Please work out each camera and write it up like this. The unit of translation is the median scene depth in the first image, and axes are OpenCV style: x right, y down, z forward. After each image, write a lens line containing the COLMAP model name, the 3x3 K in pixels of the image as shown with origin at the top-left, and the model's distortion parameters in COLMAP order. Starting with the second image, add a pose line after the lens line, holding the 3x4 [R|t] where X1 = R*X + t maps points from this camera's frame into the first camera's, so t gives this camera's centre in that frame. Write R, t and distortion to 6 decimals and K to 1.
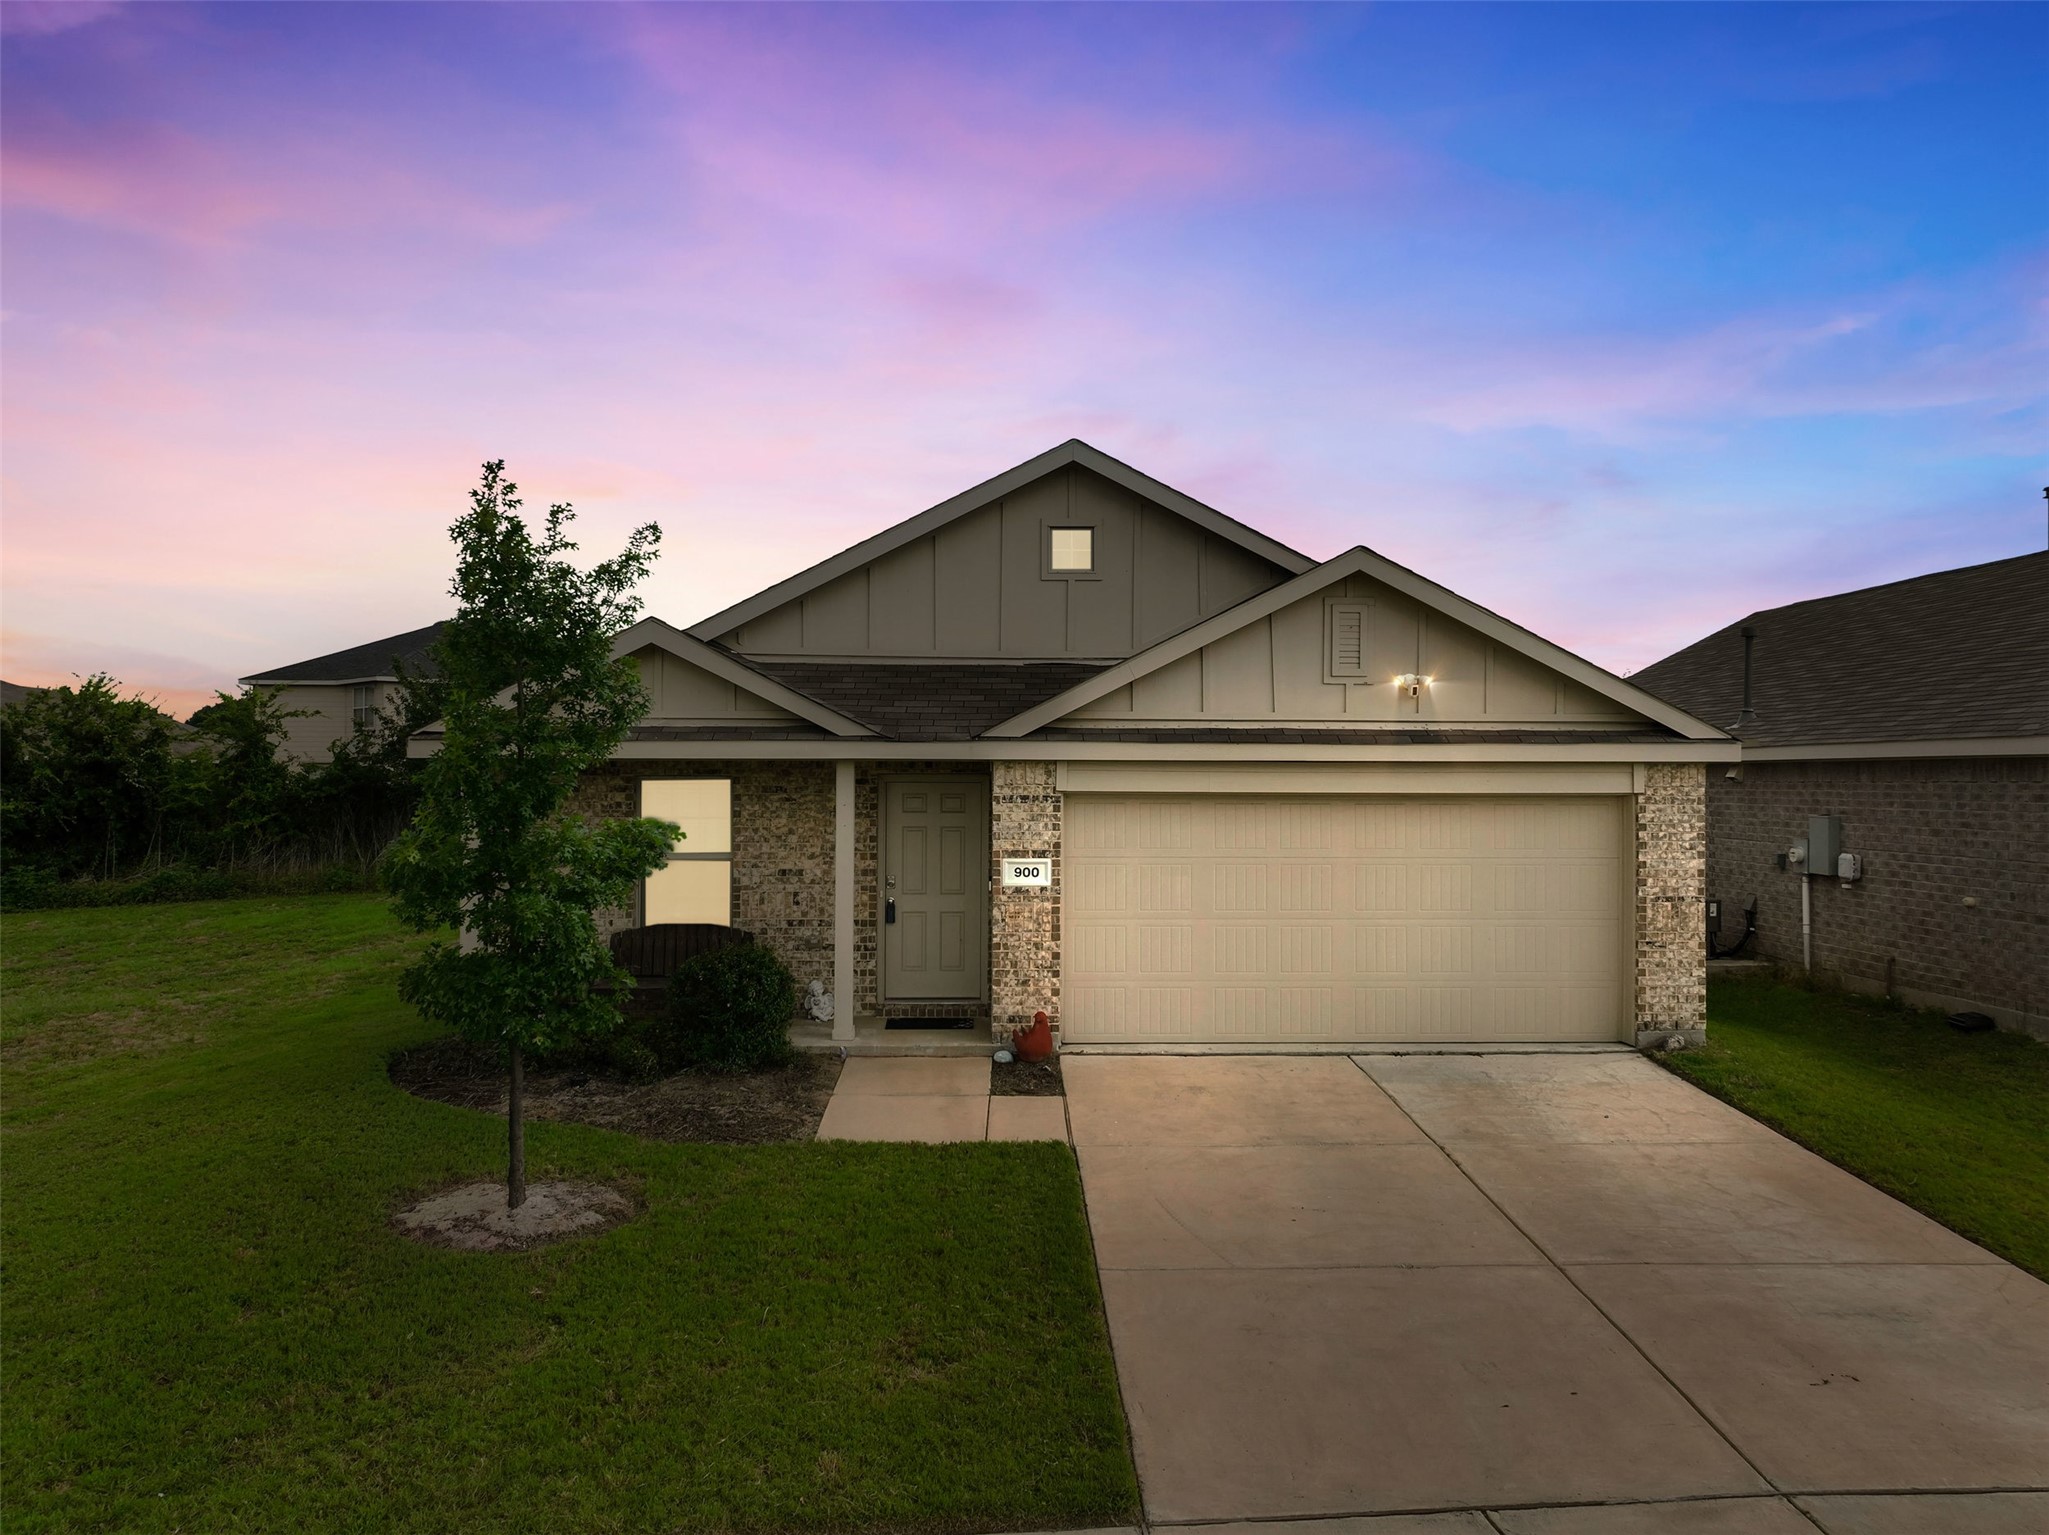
lens RADIAL K [[1445.0, 0, 1031.3], [0, 1445.0, 778.5], [0, 0, 1]] dist [-0.001502, 0.018790]
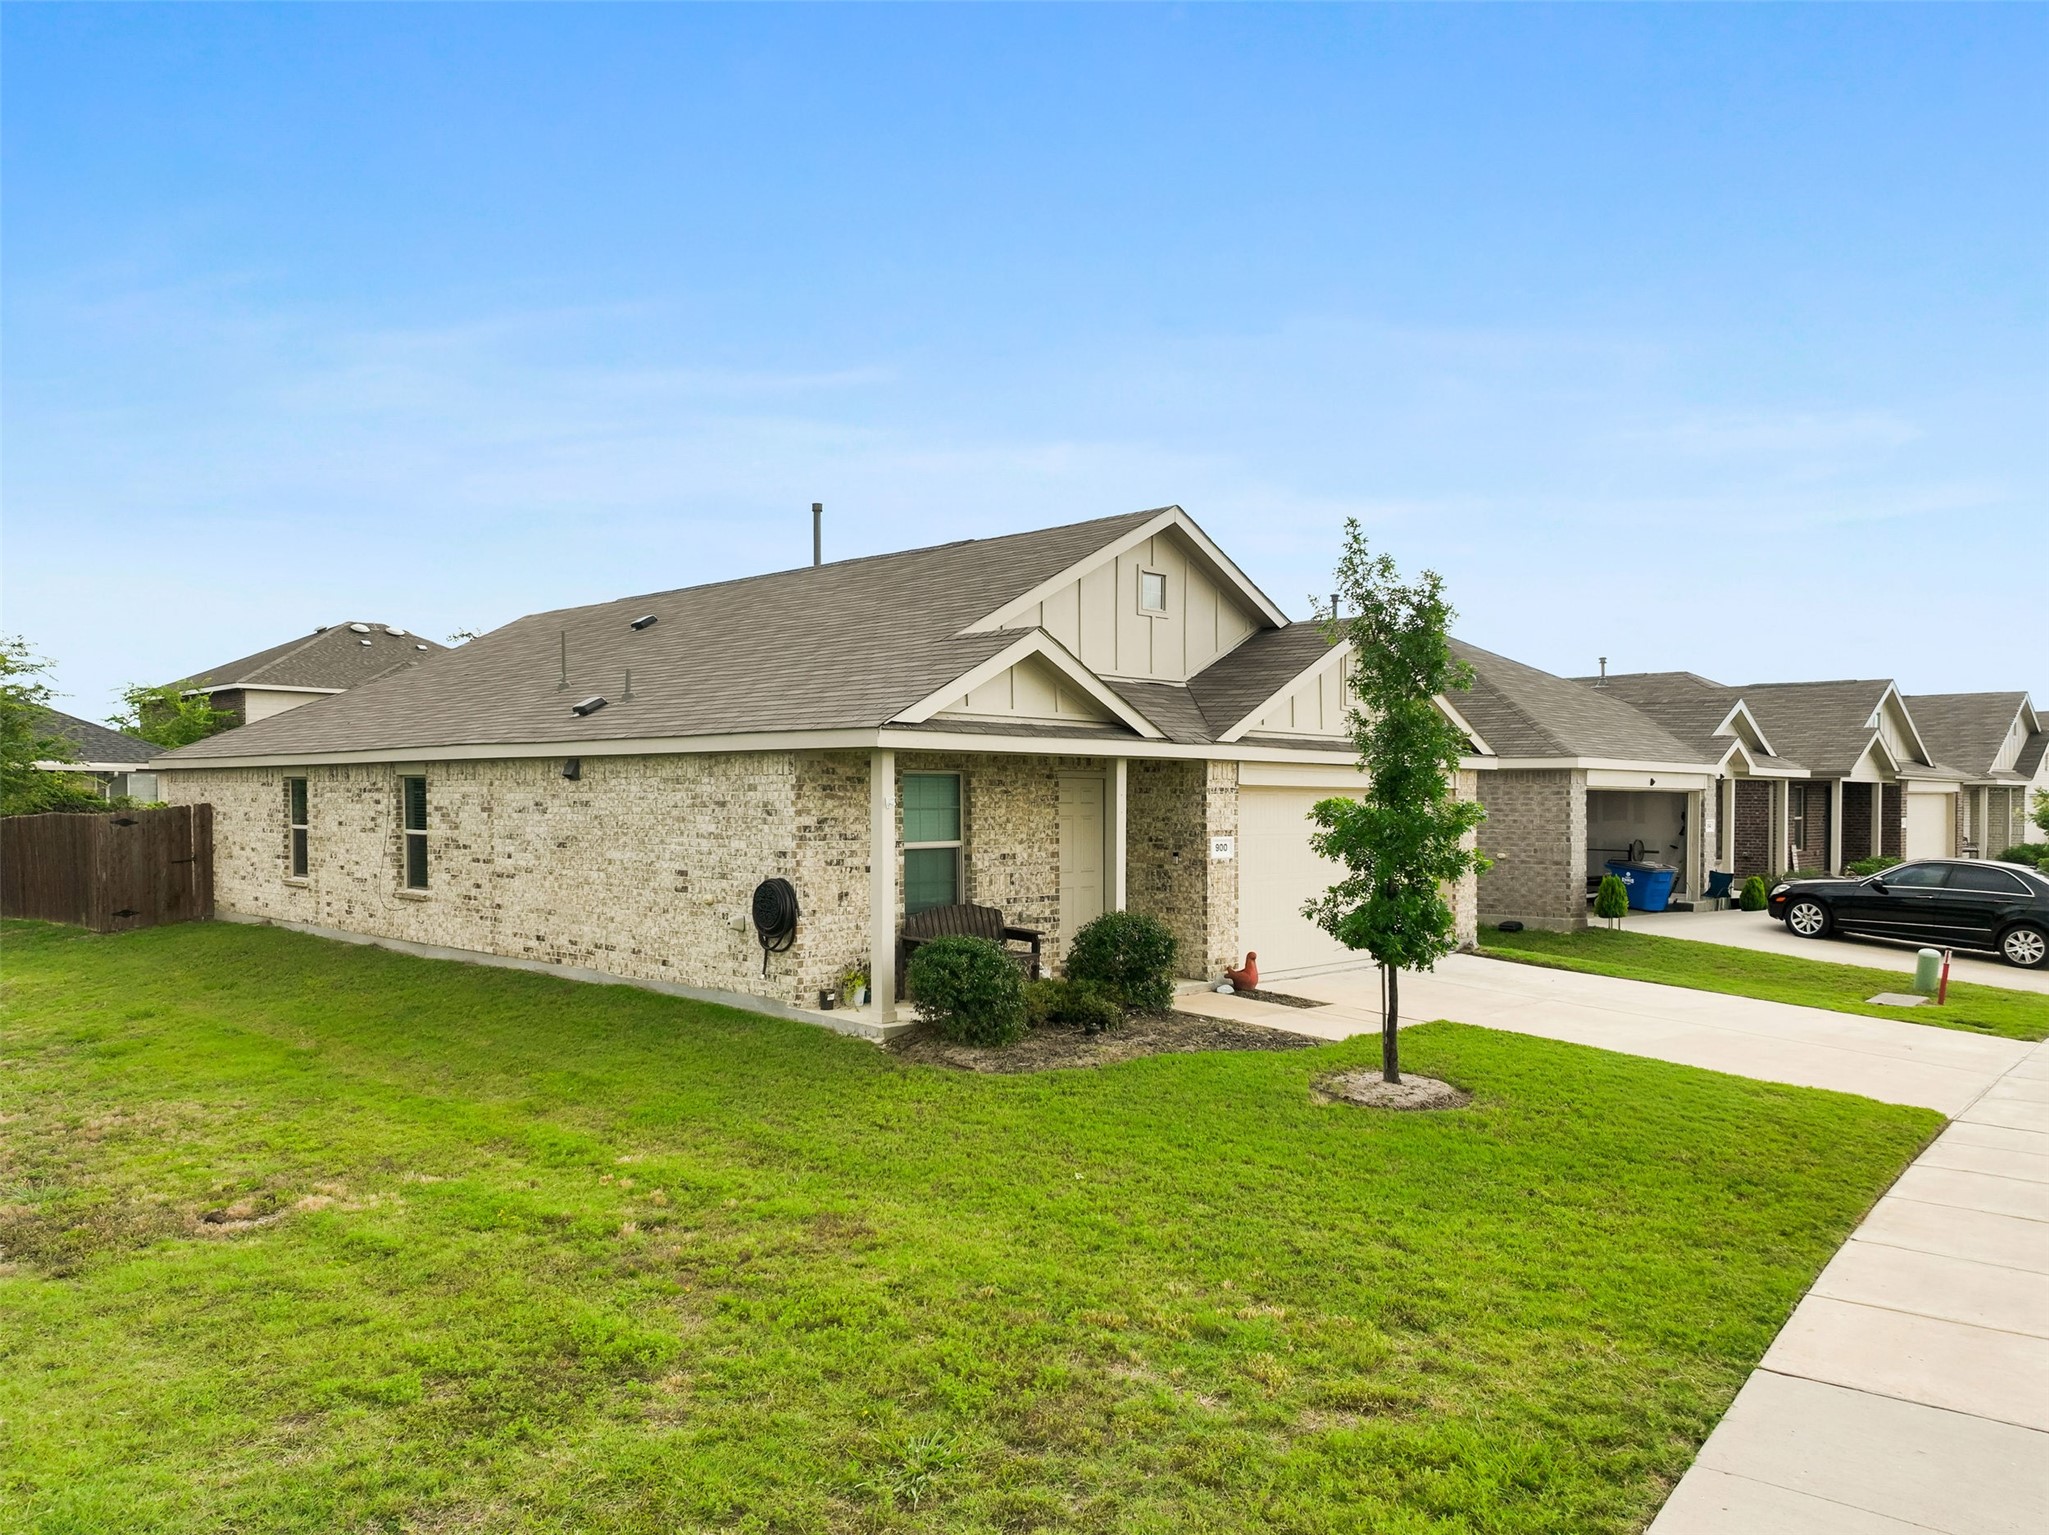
lens RADIAL K [[1445.0, 0, 1031.3], [0, 1445.0, 778.5], [0, 0, 1]] dist [-0.001502, 0.018790]
pose [[0.723071, 0.010209, 0.690699, -1.012626], [-0.001170, 0.999907, -0.013553, 0.021388], [-0.690773, 0.008992, 0.723016, 0.188439]]
